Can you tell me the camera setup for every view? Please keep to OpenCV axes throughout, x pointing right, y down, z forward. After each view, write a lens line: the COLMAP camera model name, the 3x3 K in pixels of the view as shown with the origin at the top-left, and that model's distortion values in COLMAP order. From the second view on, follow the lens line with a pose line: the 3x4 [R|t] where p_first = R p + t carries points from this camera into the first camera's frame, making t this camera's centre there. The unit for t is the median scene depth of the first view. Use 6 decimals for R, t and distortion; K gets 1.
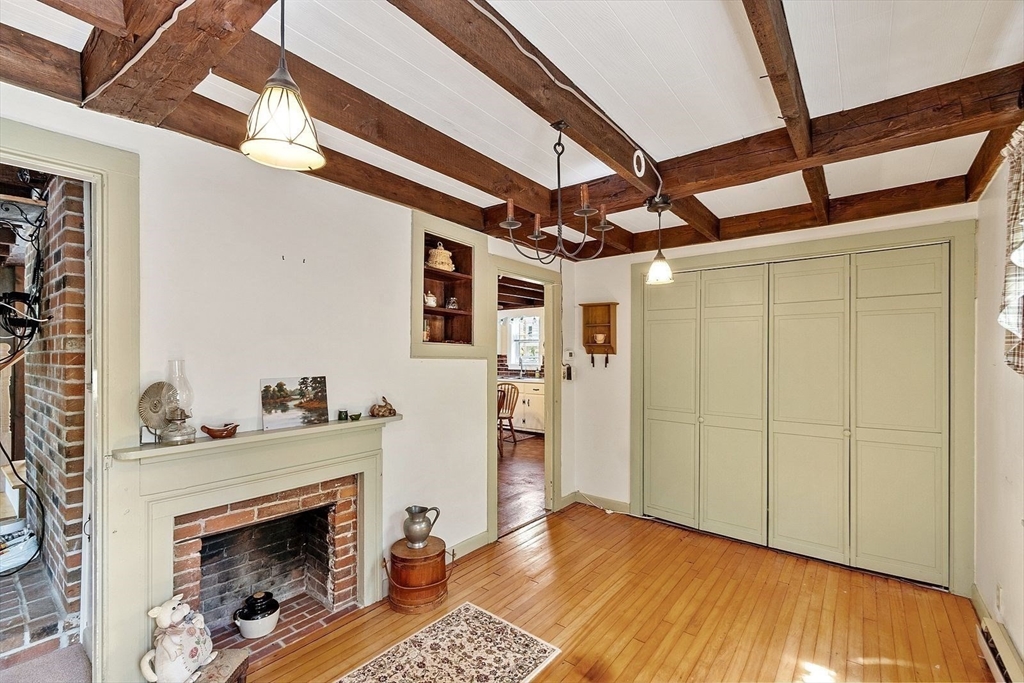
lens RADIAL K [[446.0, 0, 510.6], [0, 446.0, 352.6], [0, 0, 1]] dist [0.000092, -0.000925]
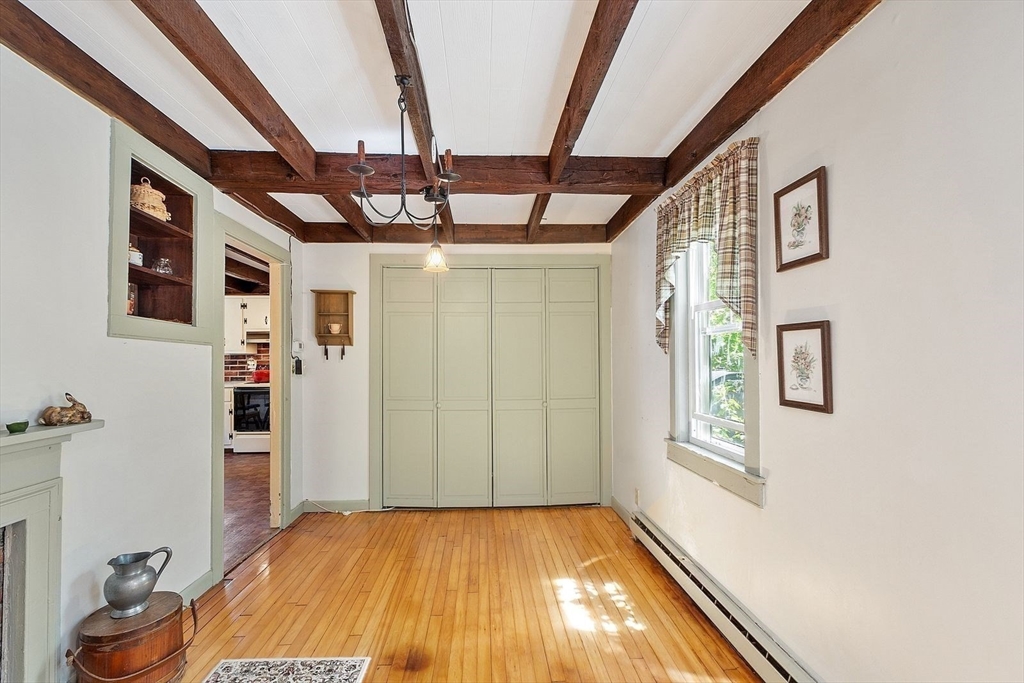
lens RADIAL K [[444.7, 0, 508.0], [0, 444.7, 351.3], [0, 0, 1]] dist [0.002481, 0.000278]
pose [[0.748207, 0.004401, 0.663451, -0.216966], [0.008389, 0.999835, -0.016094, 0.049944], [-0.663412, 0.017607, 0.748047, 0.100585]]
